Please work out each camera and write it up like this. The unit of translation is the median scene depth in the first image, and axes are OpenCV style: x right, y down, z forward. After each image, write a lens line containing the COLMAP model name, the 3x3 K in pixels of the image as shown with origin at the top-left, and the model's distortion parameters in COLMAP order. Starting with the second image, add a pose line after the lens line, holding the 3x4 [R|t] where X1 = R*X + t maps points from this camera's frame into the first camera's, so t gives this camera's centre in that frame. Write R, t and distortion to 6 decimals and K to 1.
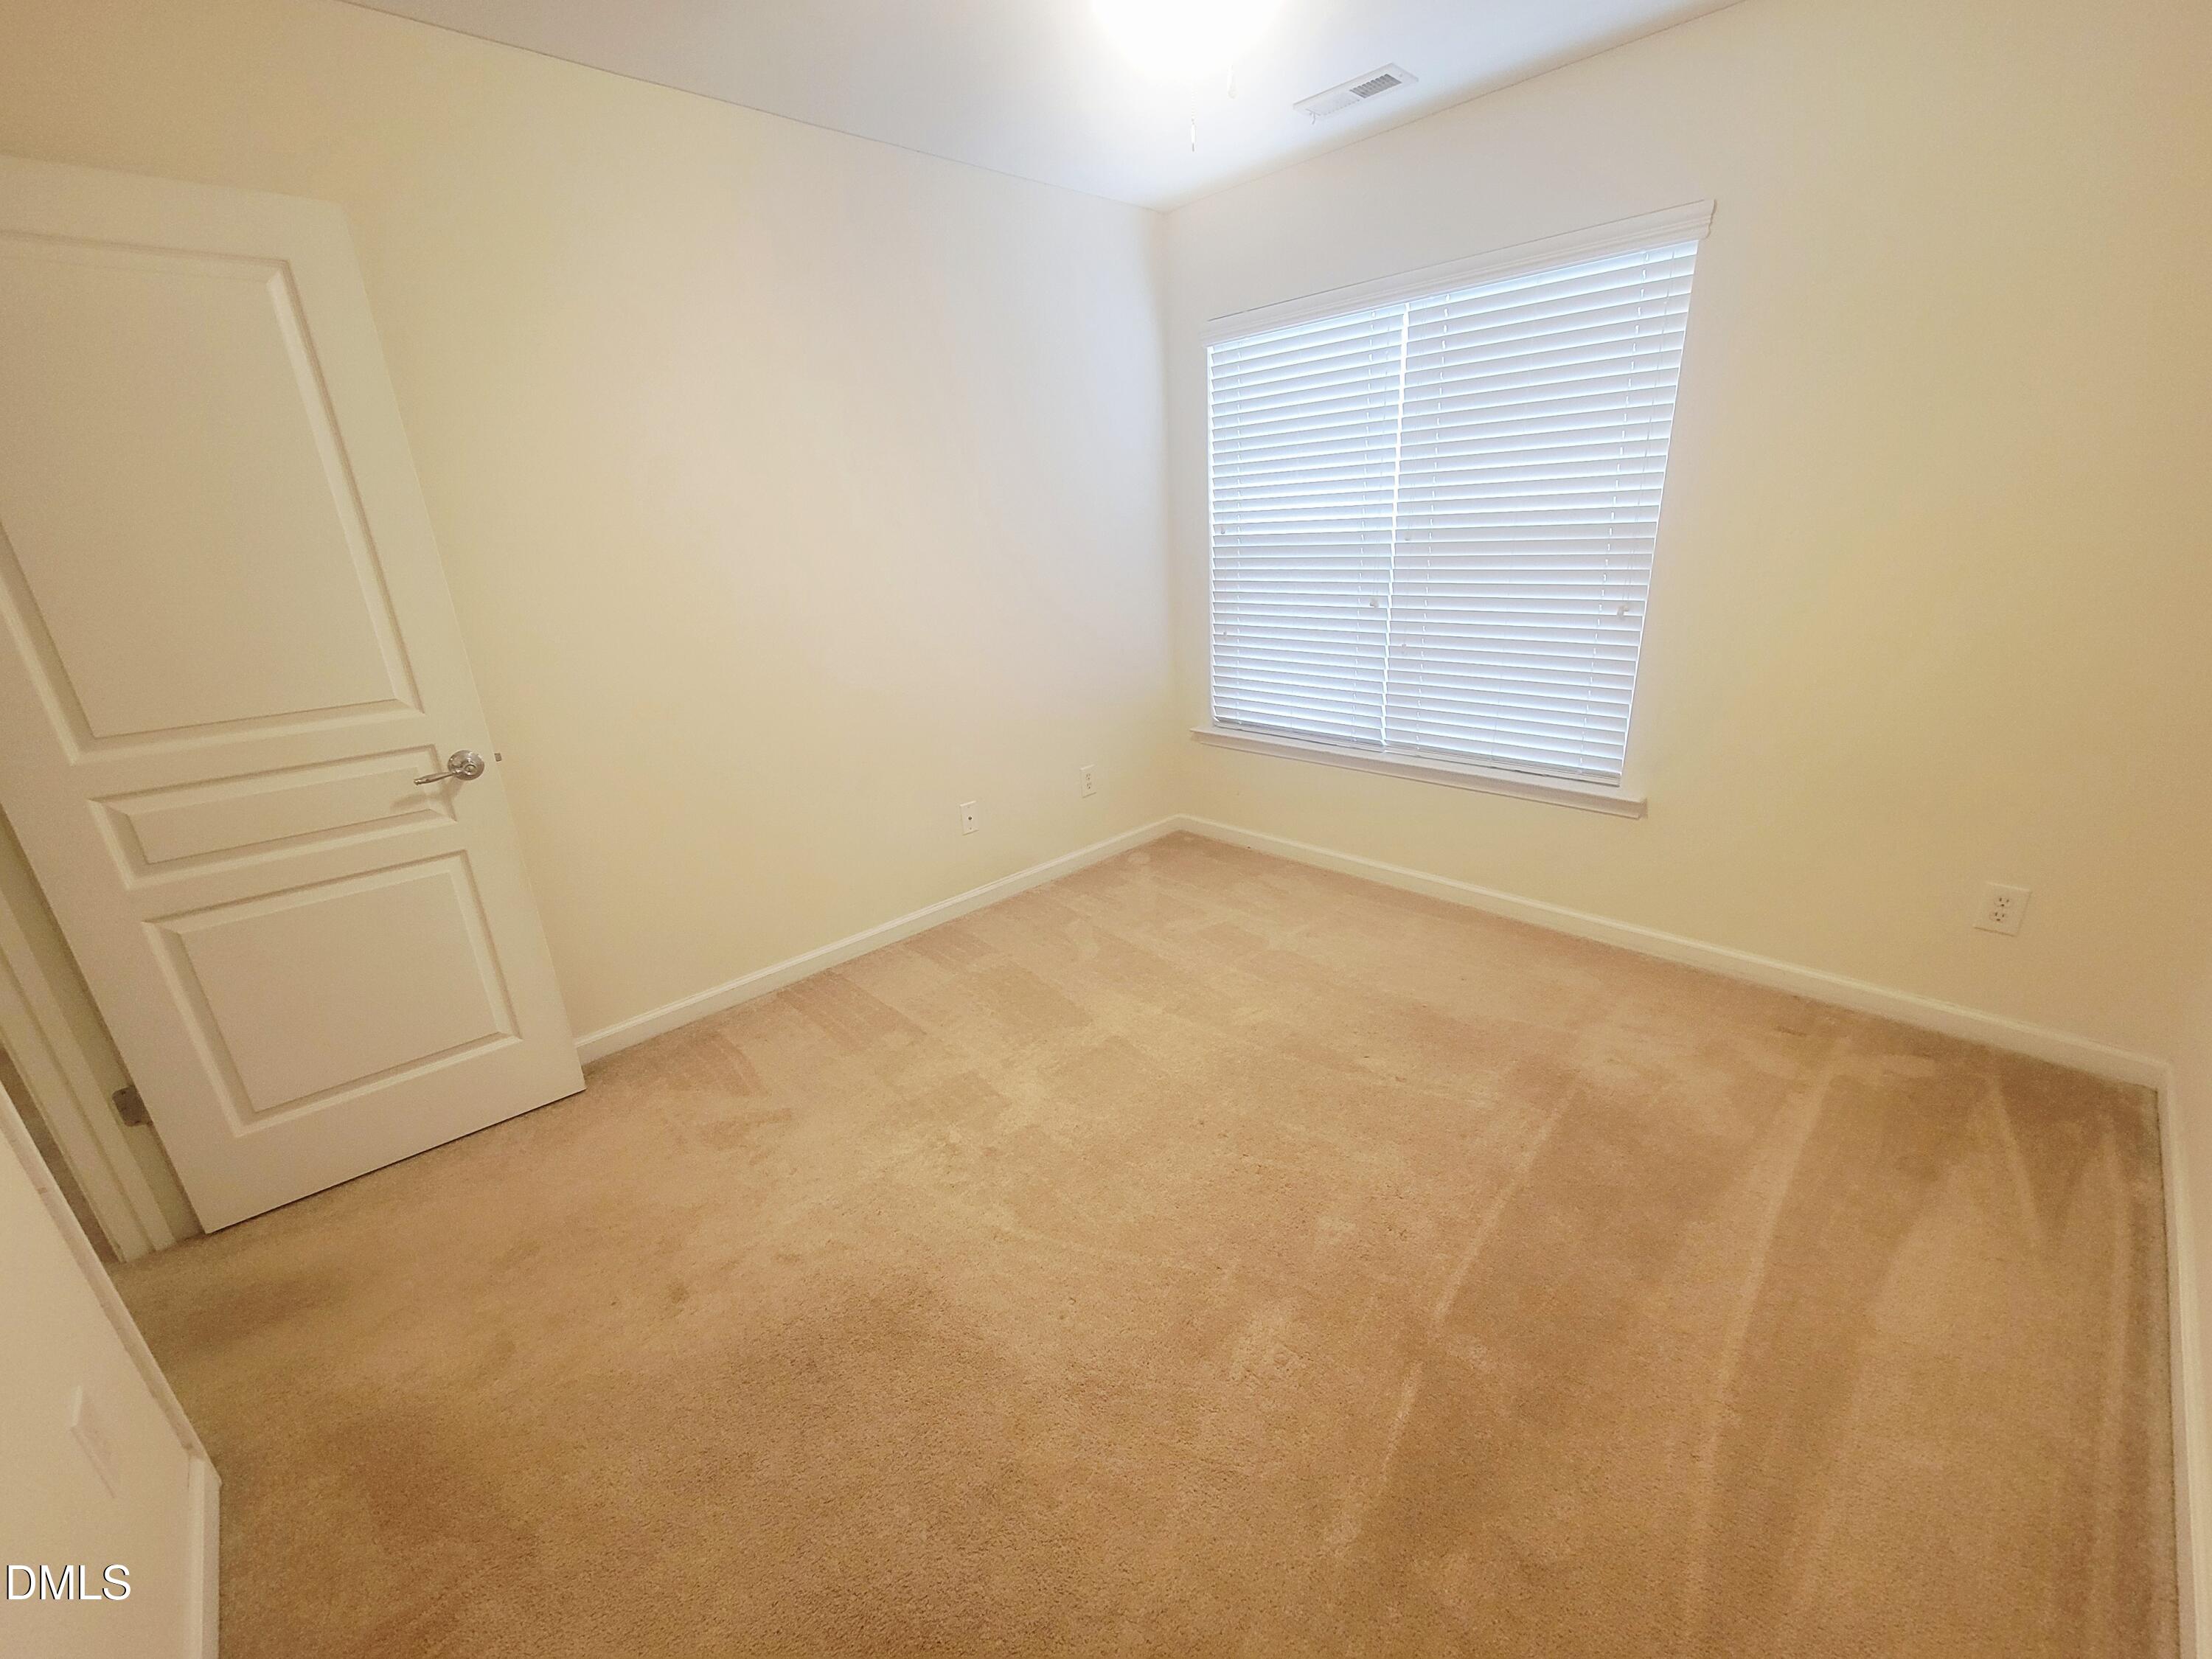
lens RADIAL K [[899.9, 0, 1093.9], [0, 899.9, 828.0], [0, 0, 1]] dist [0.001707, 0.000497]
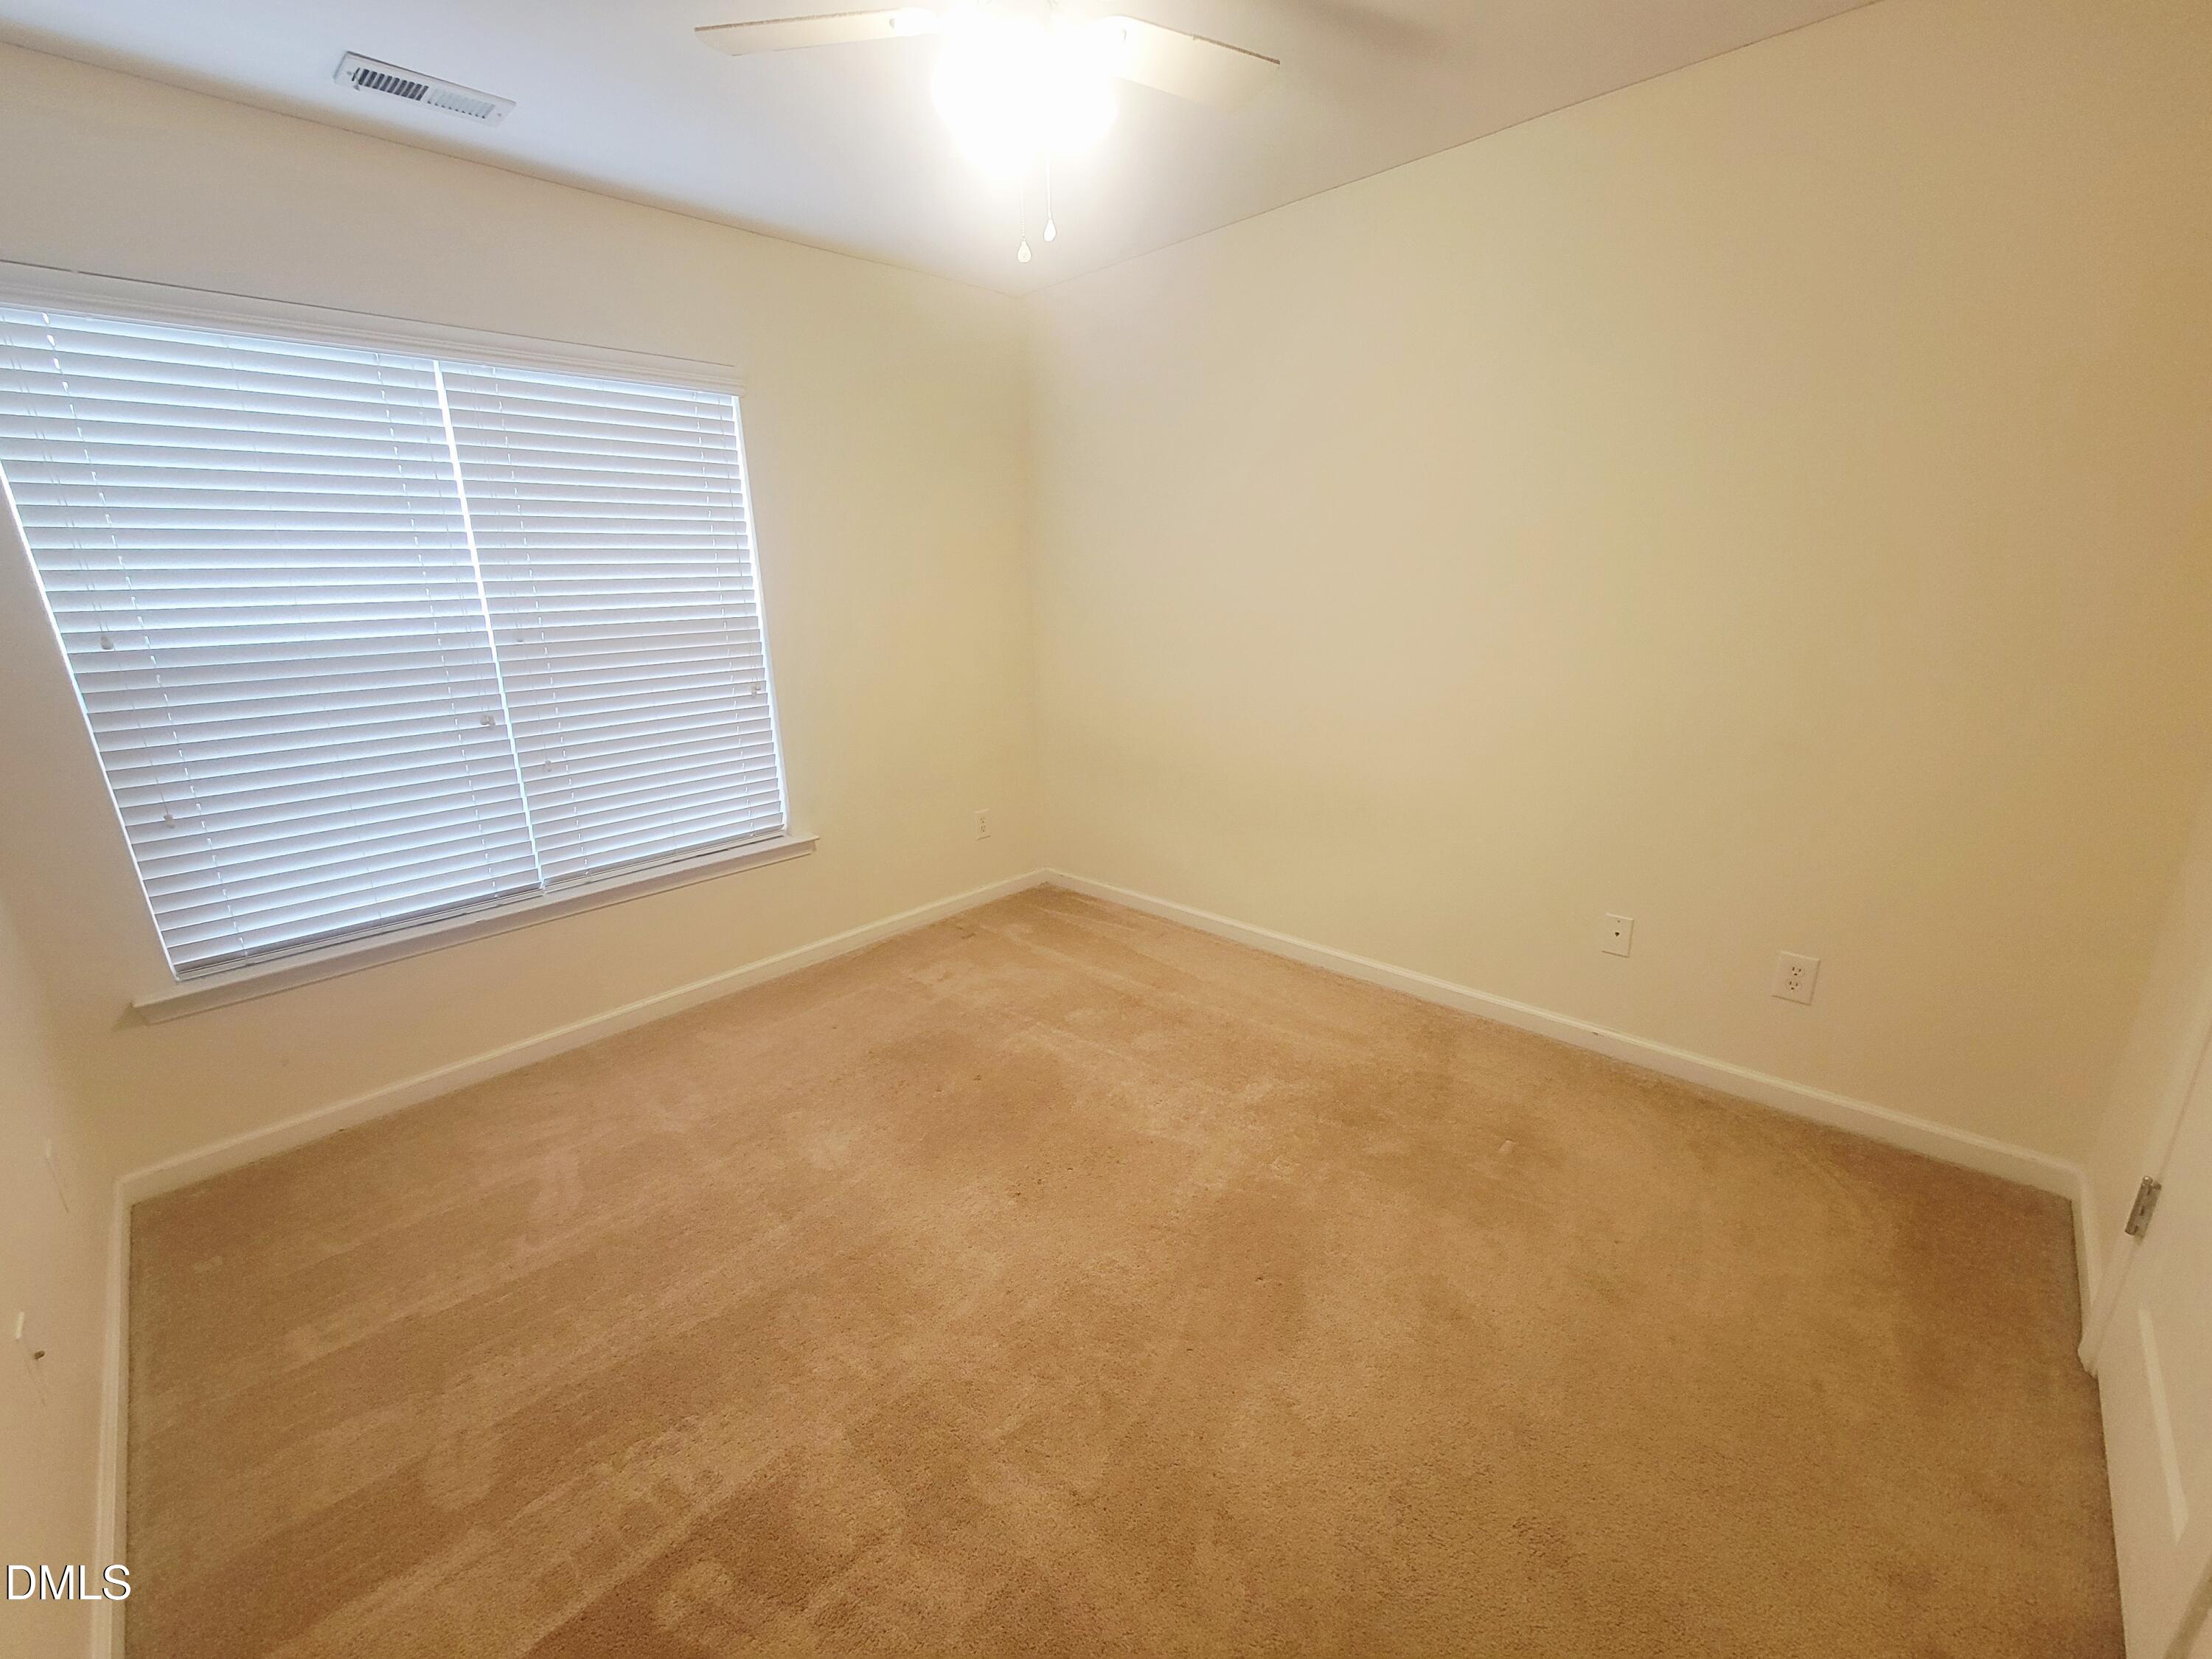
lens RADIAL K [[899.9, 0, 1089.2], [0, 899.9, 831.3], [0, 0, 1]] dist [0.001707, 0.000497]
pose [[-0.033325, -0.220445, 0.974830, -0.512568], [0.358449, 0.907847, 0.217551, -0.146146], [-0.932954, 0.356677, 0.048764, 0.508675]]
